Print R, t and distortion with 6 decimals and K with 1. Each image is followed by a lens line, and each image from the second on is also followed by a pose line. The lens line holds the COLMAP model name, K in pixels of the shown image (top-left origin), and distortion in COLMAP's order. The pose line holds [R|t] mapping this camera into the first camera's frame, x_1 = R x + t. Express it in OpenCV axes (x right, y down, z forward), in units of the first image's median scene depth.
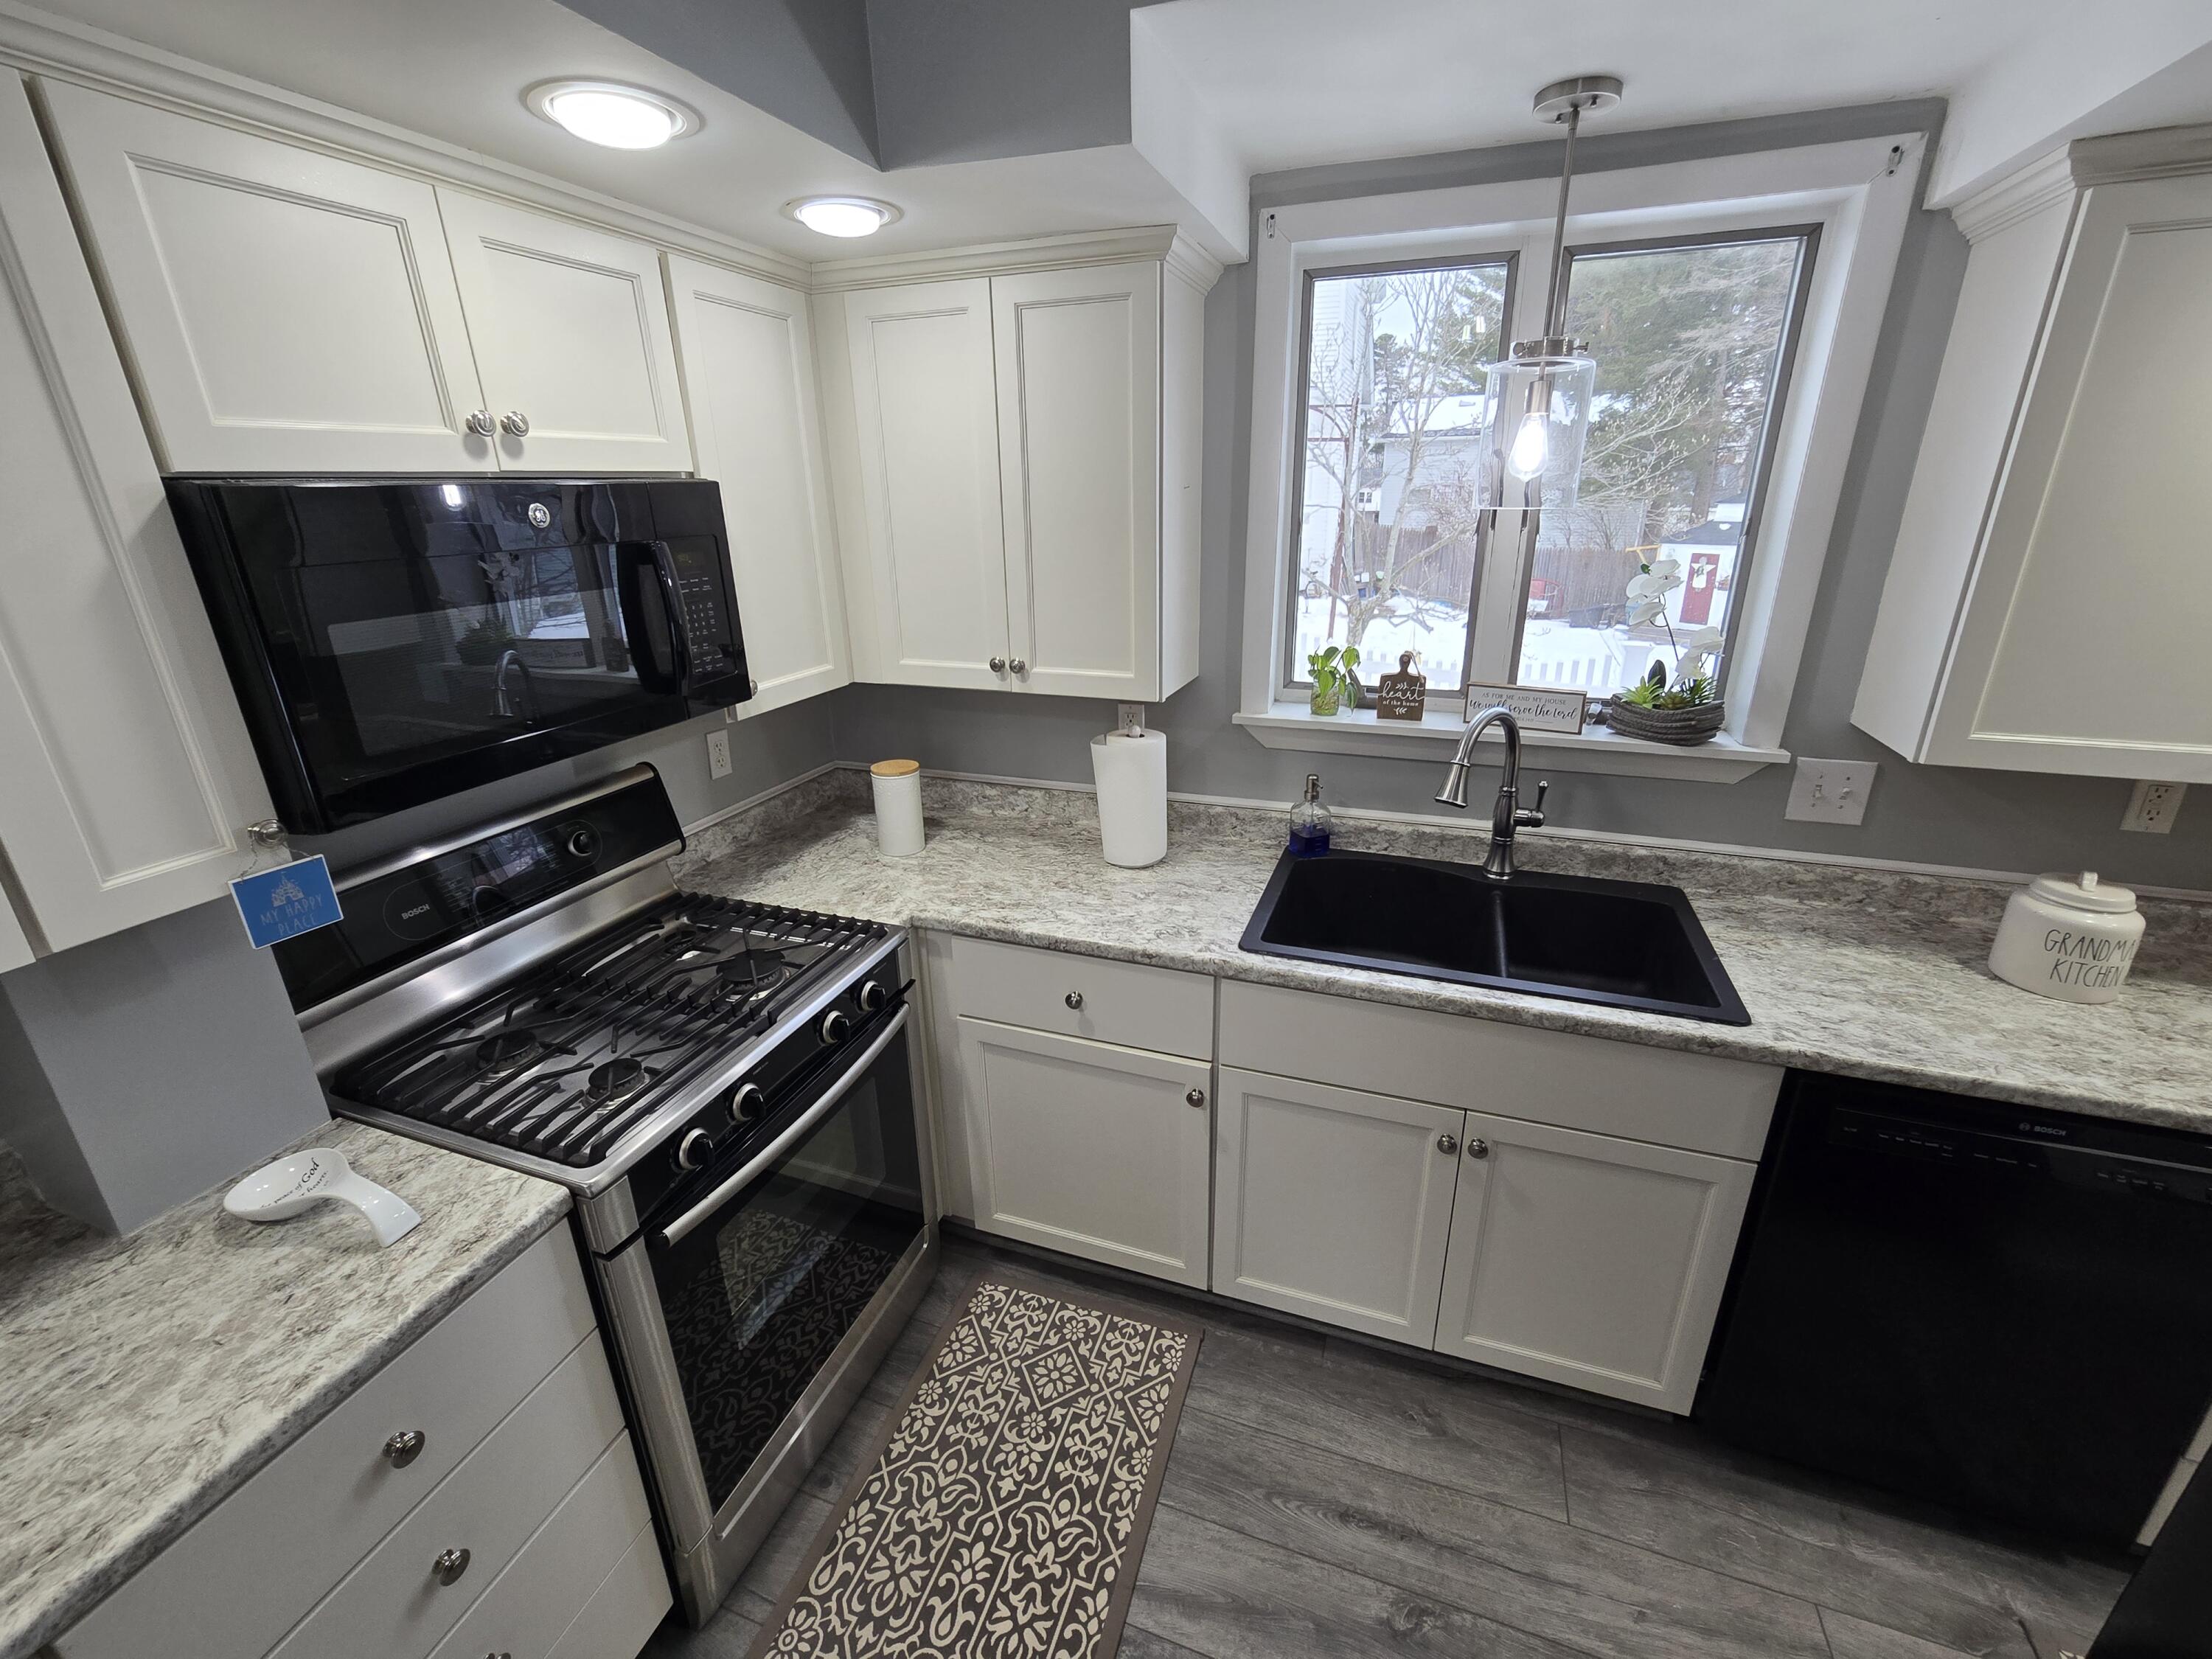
lens RADIAL K [[913.1, 0, 1108.8], [0, 913.1, 830.4], [0, 0, 1]] dist [-0.004582, 0.002470]
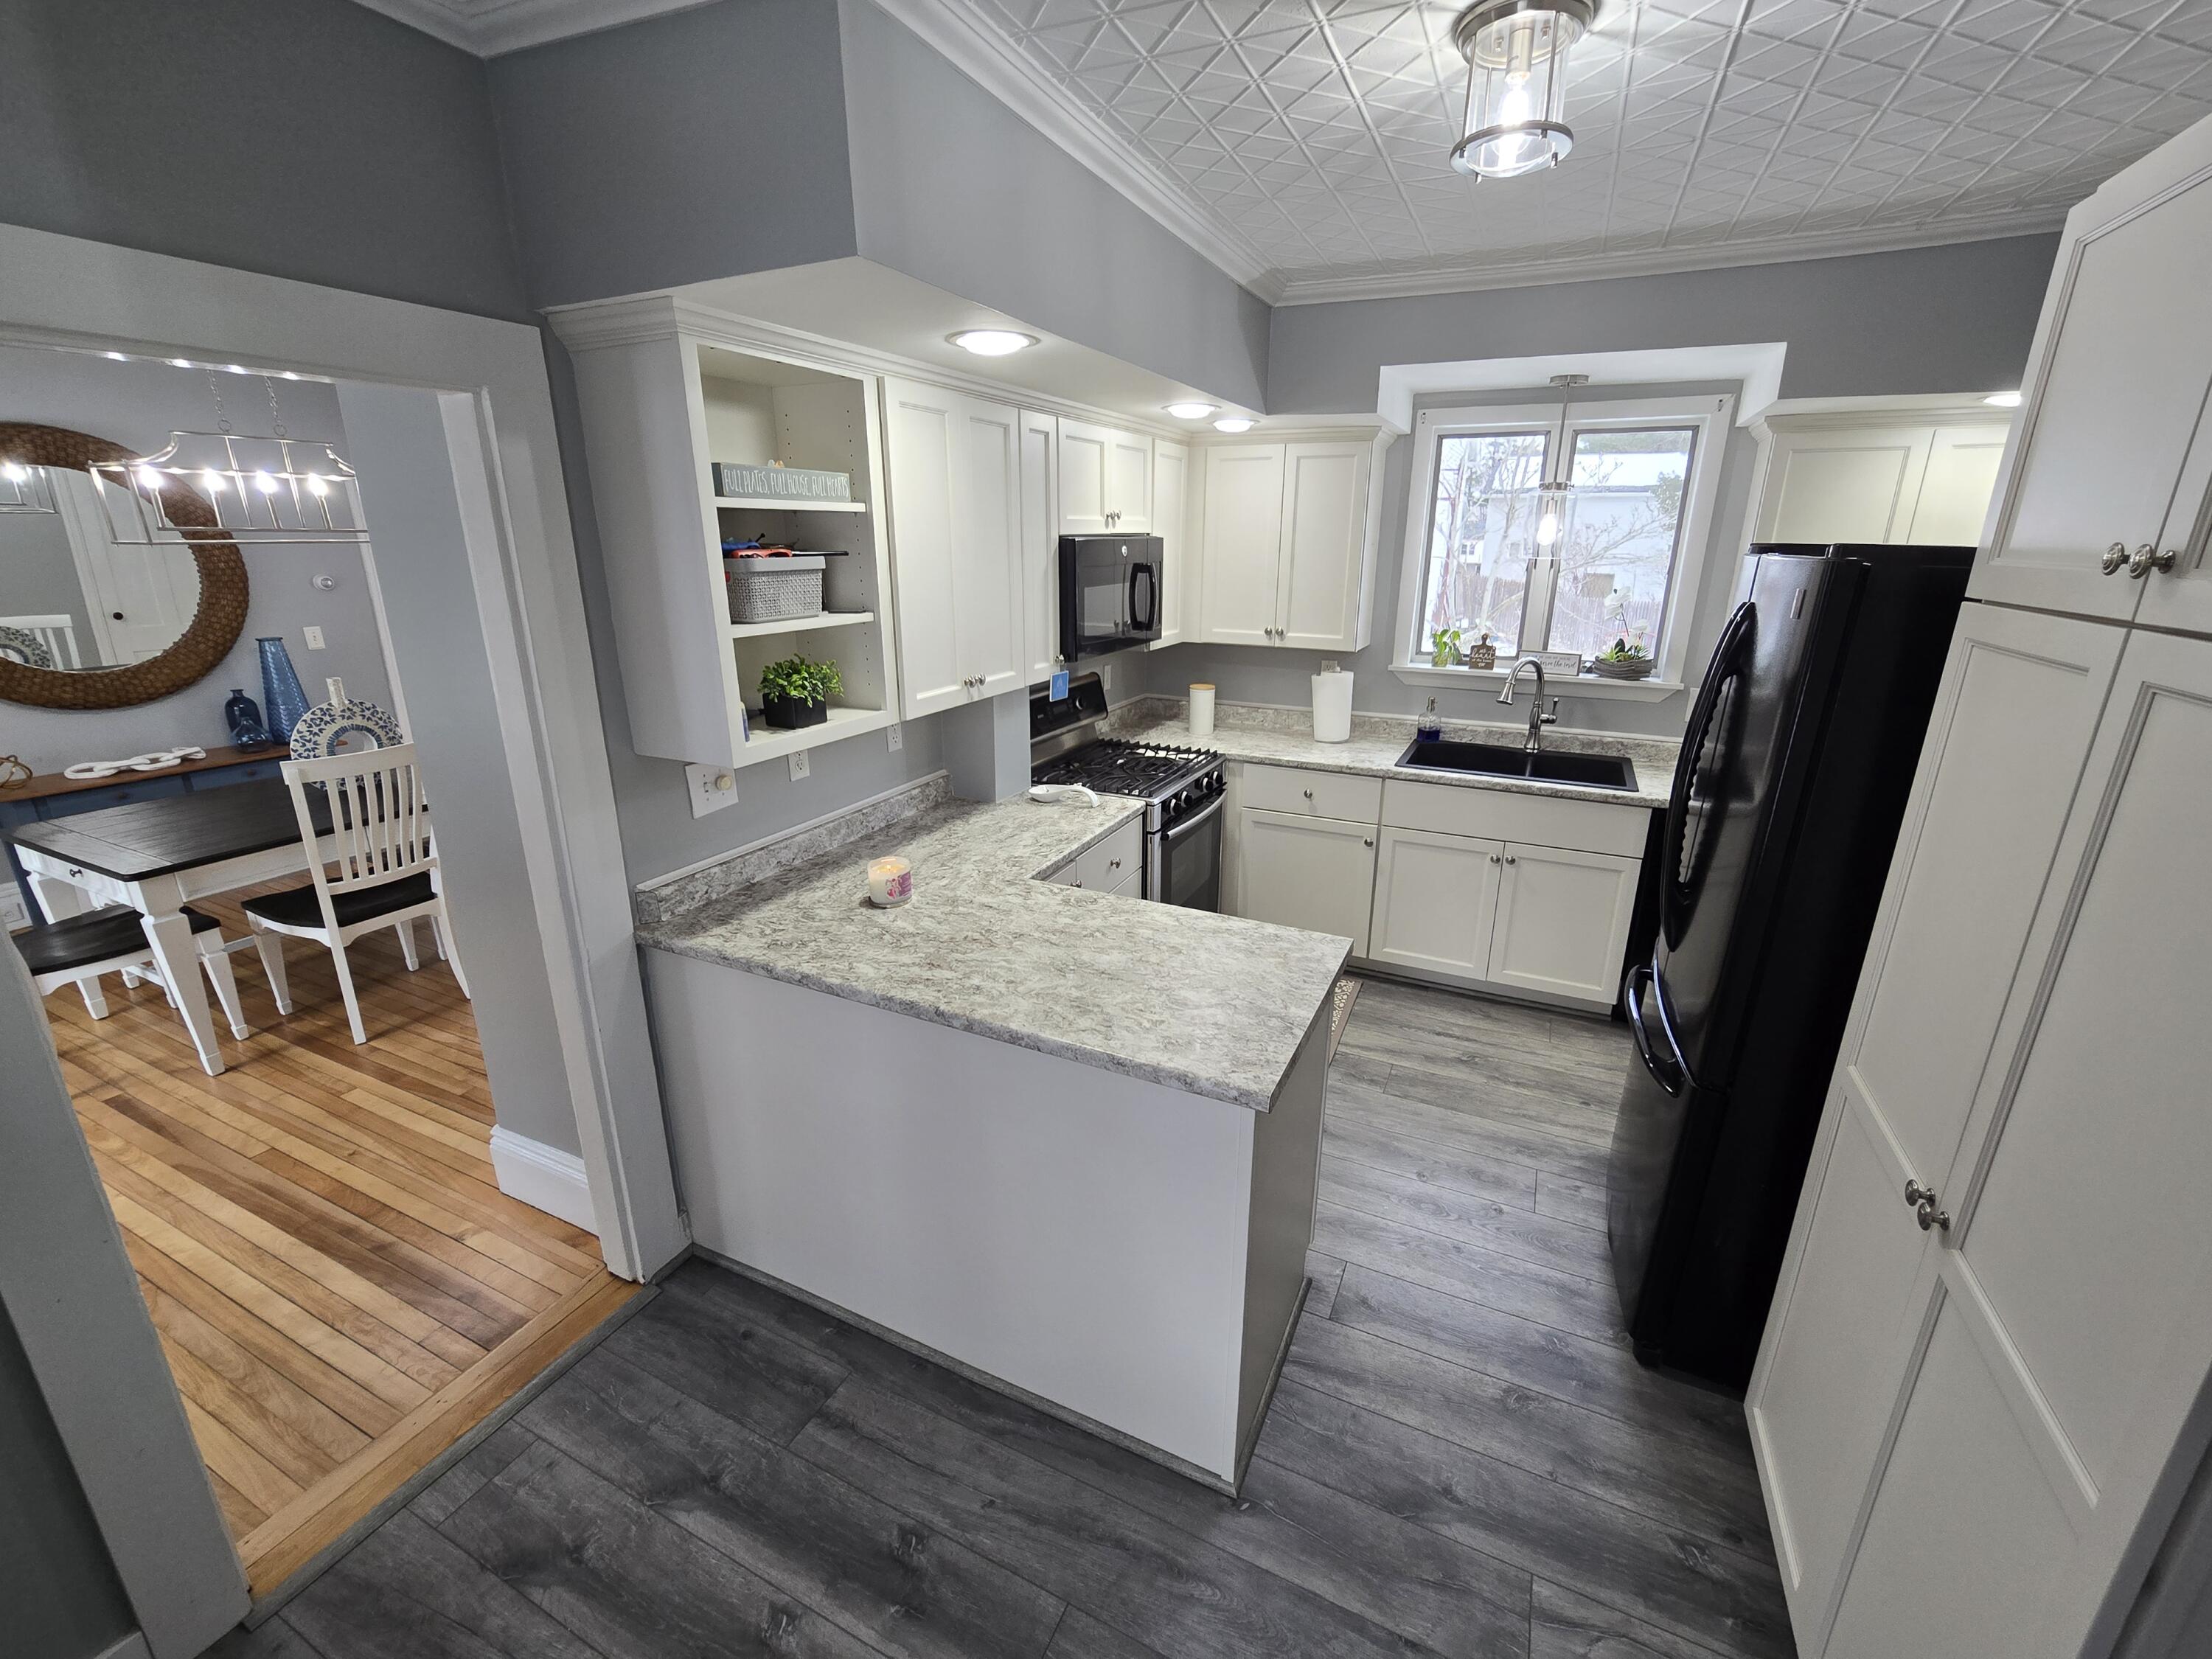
lens RADIAL K [[913.1, 0, 1112.9], [0, 913.1, 829.1], [0, 0, 1]] dist [-0.004582, 0.002470]
pose [[0.994977, 0.049208, -0.087172, -0.262971], [-0.053176, 0.997624, -0.043800, 0.342413], [0.084809, 0.048216, 0.995230, -0.946827]]
